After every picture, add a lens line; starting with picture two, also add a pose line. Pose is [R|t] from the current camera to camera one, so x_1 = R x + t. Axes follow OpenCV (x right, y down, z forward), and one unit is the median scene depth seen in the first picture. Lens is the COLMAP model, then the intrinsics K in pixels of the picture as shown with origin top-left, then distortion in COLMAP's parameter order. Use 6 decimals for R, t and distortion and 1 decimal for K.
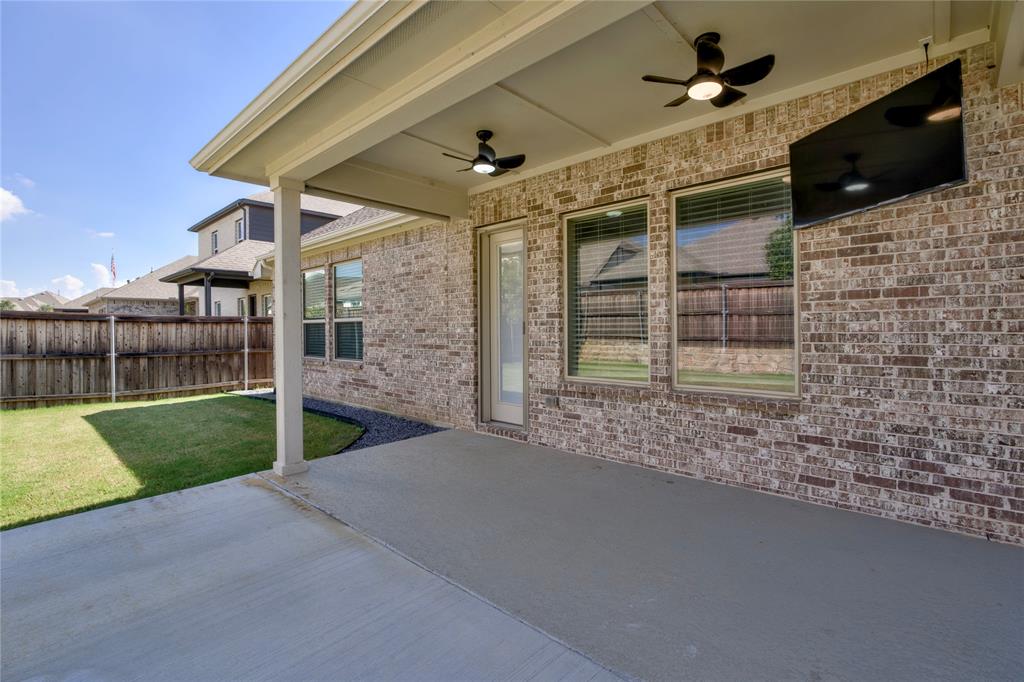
lens RADIAL K [[467.8, 0, 512.4], [0, 467.8, 330.0], [0, 0, 1]] dist [-0.014422, 0.001371]
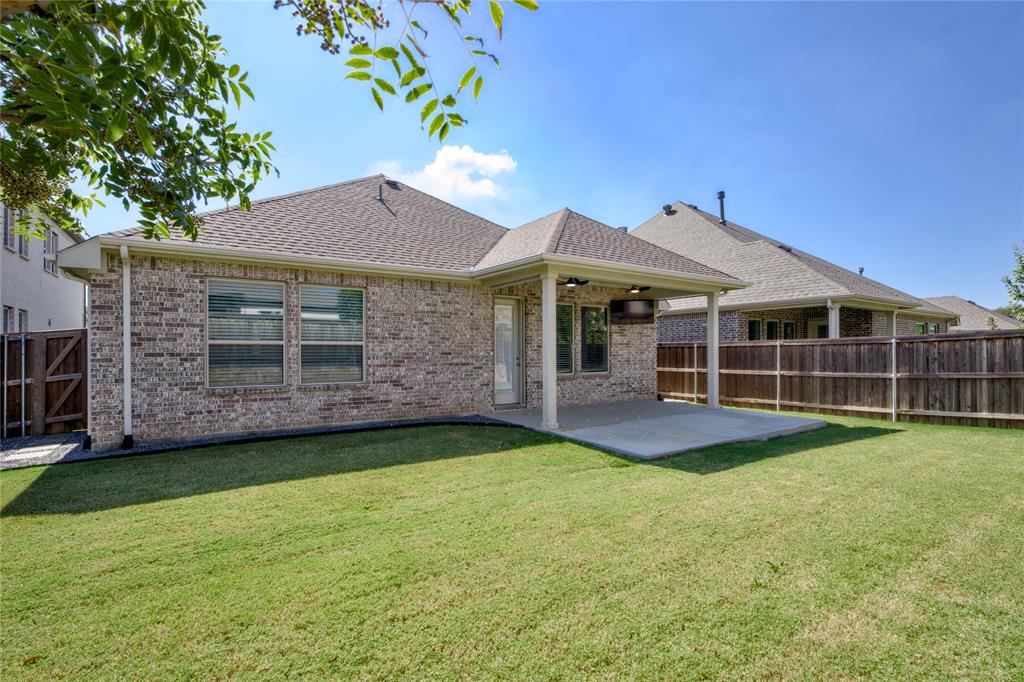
lens RADIAL K [[467.8, 0, 512.7], [0, 467.8, 346.4], [0, 0, 1]] dist [-0.014422, 0.001371]
pose [[0.233007, 0.014530, 0.972366, -1.737848], [-0.000860, 0.999891, -0.014735, 0.000638], [-0.972475, 0.002597, 0.232994, 0.524573]]
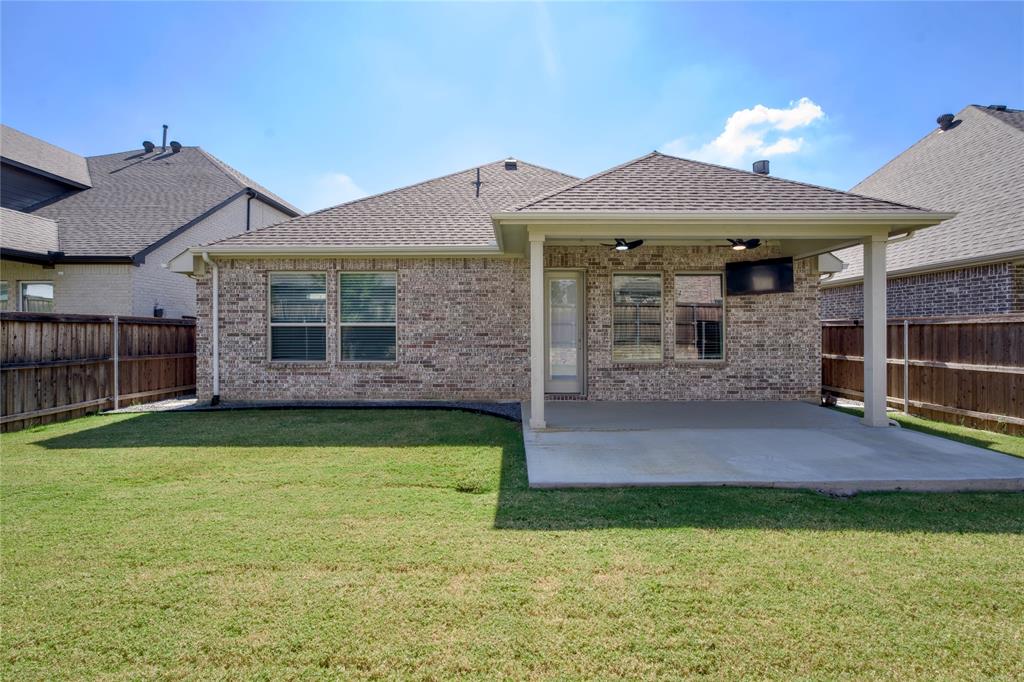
lens RADIAL K [[467.8, 0, 528.7], [0, 467.8, 326.1], [0, 0, 1]] dist [-0.014422, 0.001371]
pose [[0.731289, 0.015802, 0.681885, -1.141773], [-0.003541, 0.999806, -0.019371, 0.003386], [-0.682059, 0.011751, 0.731203, -0.084315]]
